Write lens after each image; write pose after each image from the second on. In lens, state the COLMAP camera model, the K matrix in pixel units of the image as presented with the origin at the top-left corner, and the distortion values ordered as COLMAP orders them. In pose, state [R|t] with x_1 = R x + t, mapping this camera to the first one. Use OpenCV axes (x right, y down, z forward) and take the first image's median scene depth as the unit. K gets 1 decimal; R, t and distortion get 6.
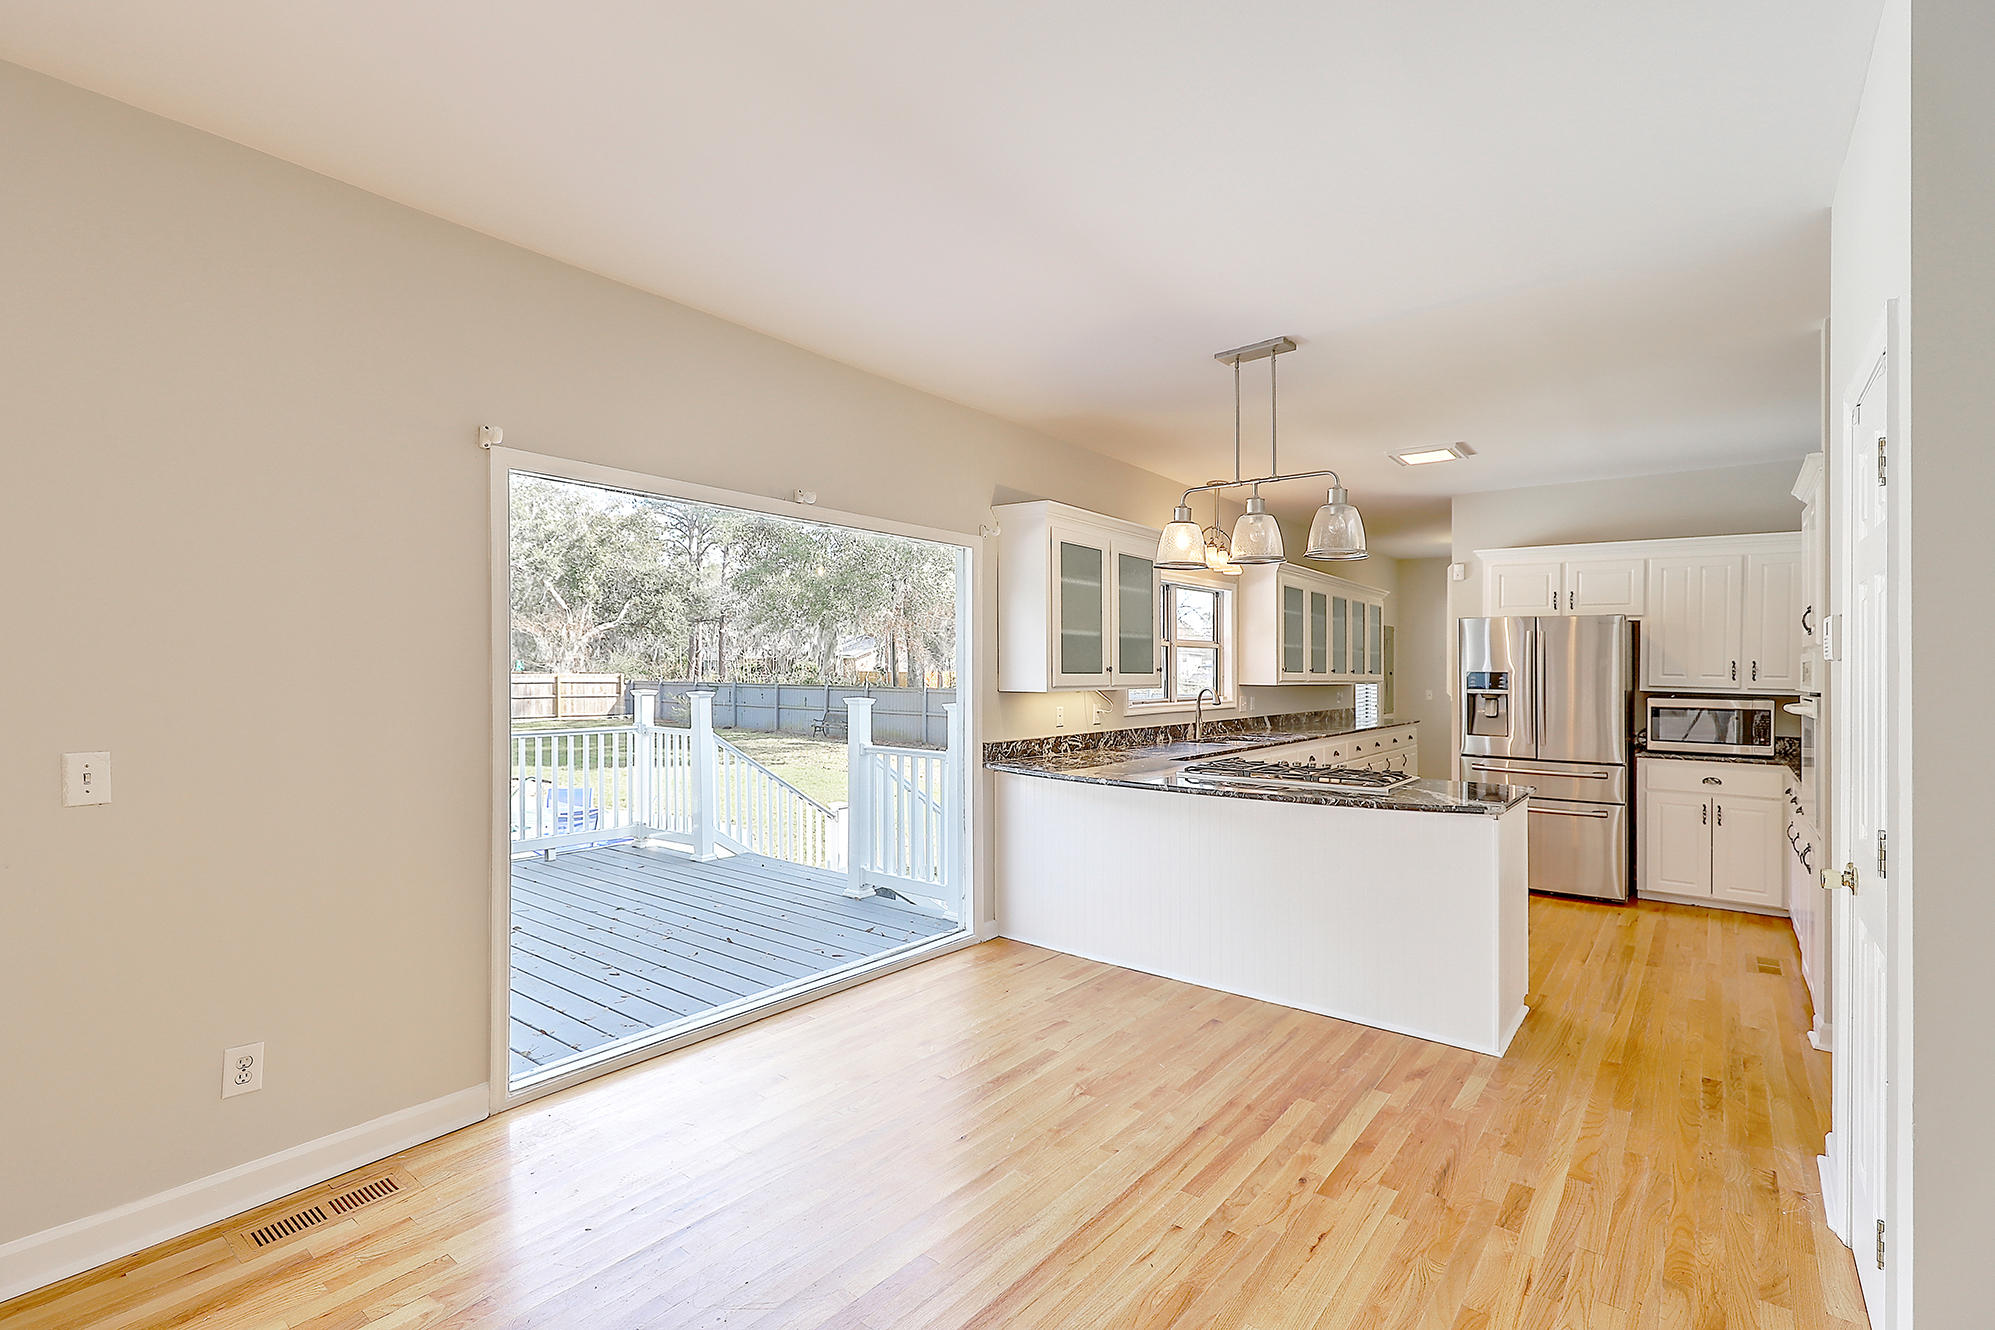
lens RADIAL K [[927.6, 0, 975.1], [0, 927.6, 665.0], [0, 0, 1]] dist [0.000489, 0.000092]
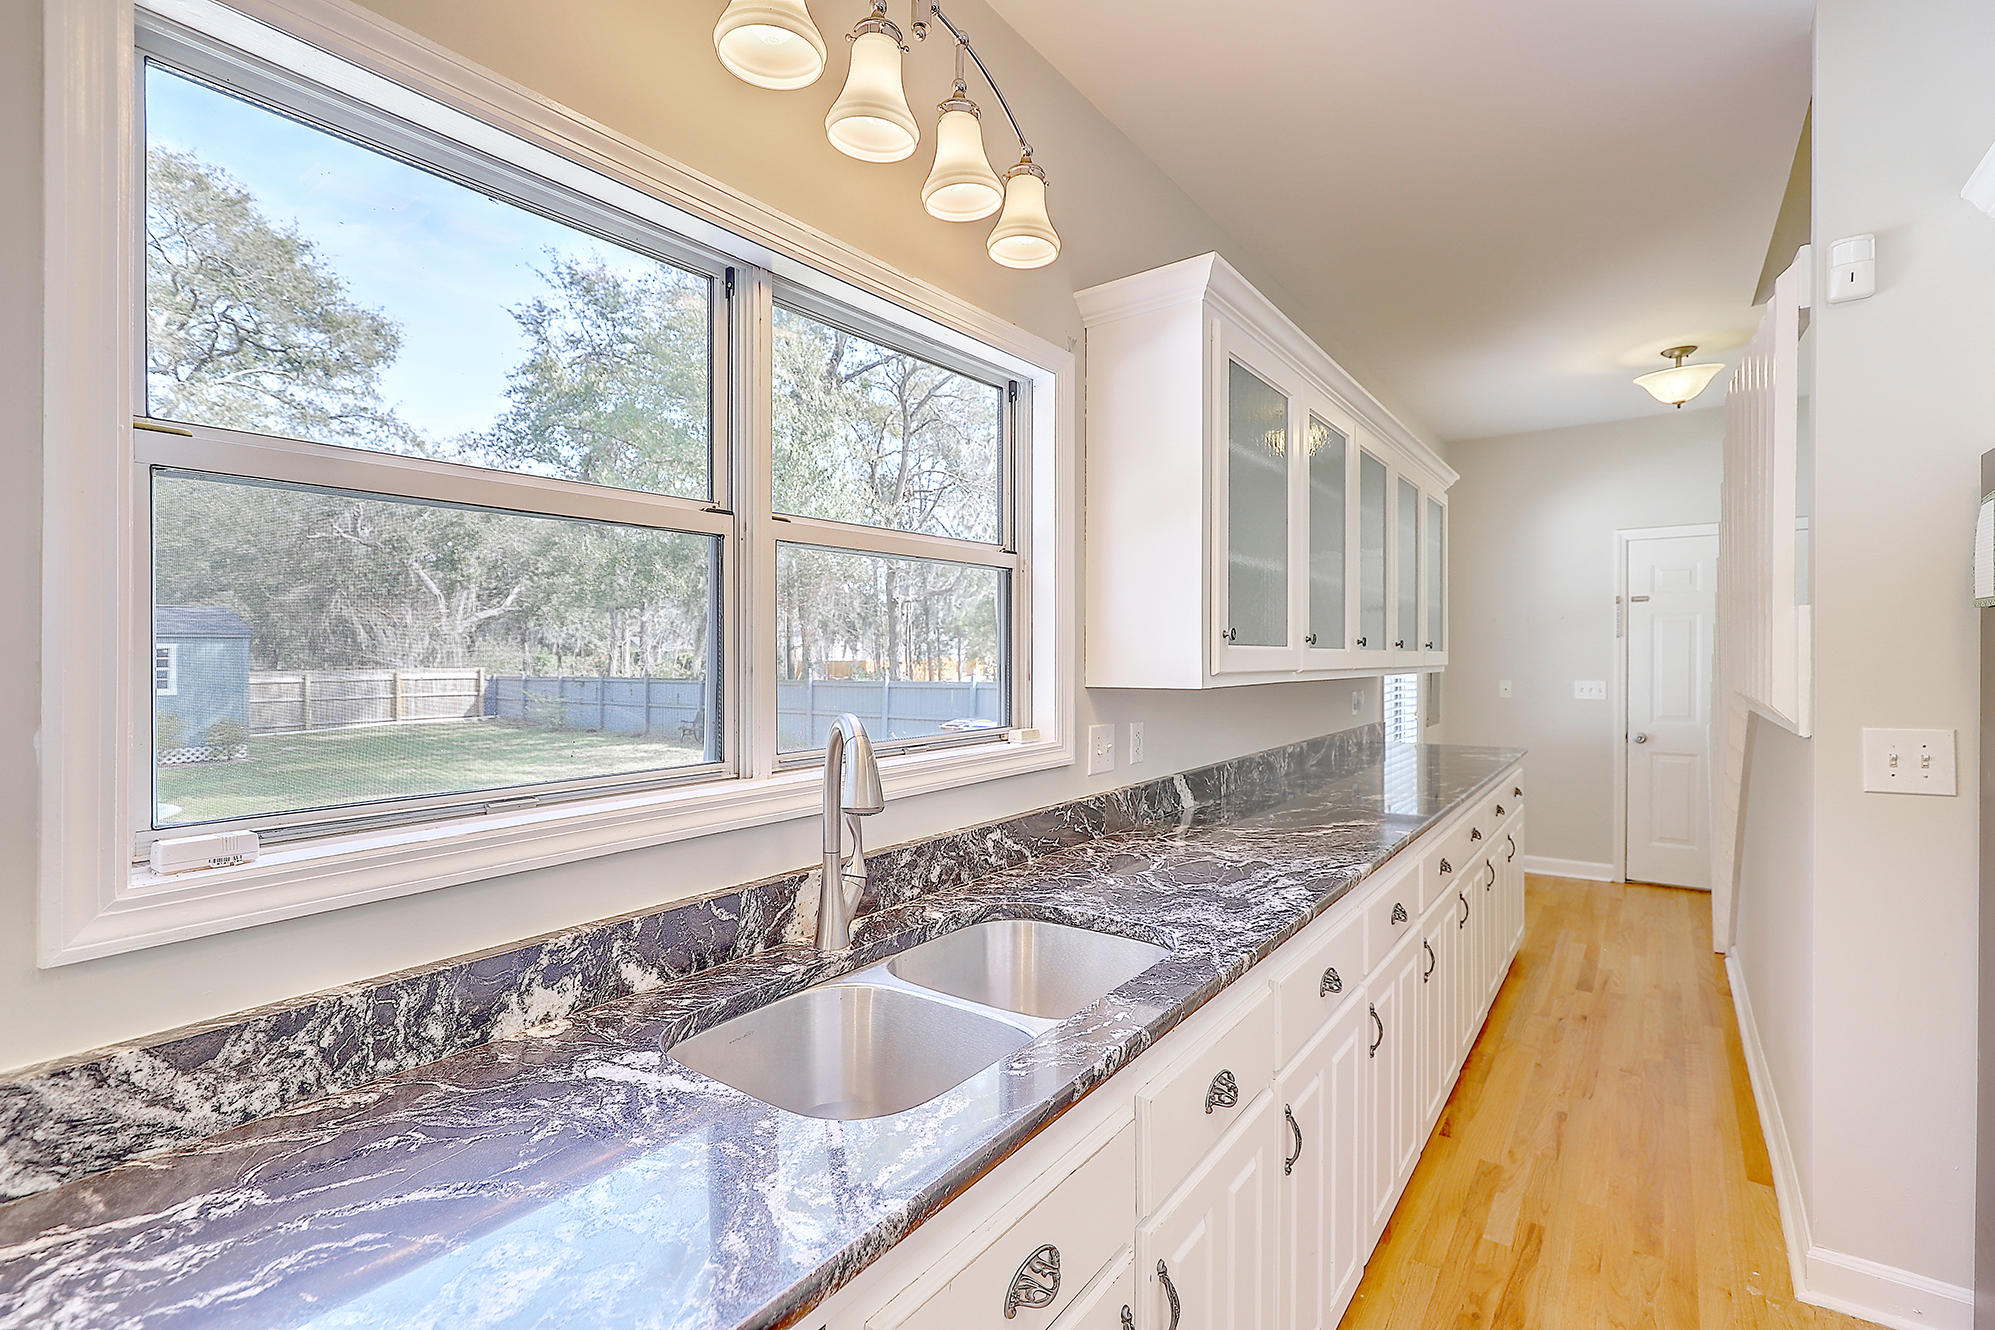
lens RADIAL K [[918.3, 0, 1000.9], [0, 918.3, 659.0], [0, 0, 1]] dist [0.002402, 0.000571]
pose [[0.998306, -0.013711, 0.056543, 0.229499], [0.013330, 0.999886, 0.007106, 0.008495], [-0.056634, -0.006340, 0.998375, 0.668014]]
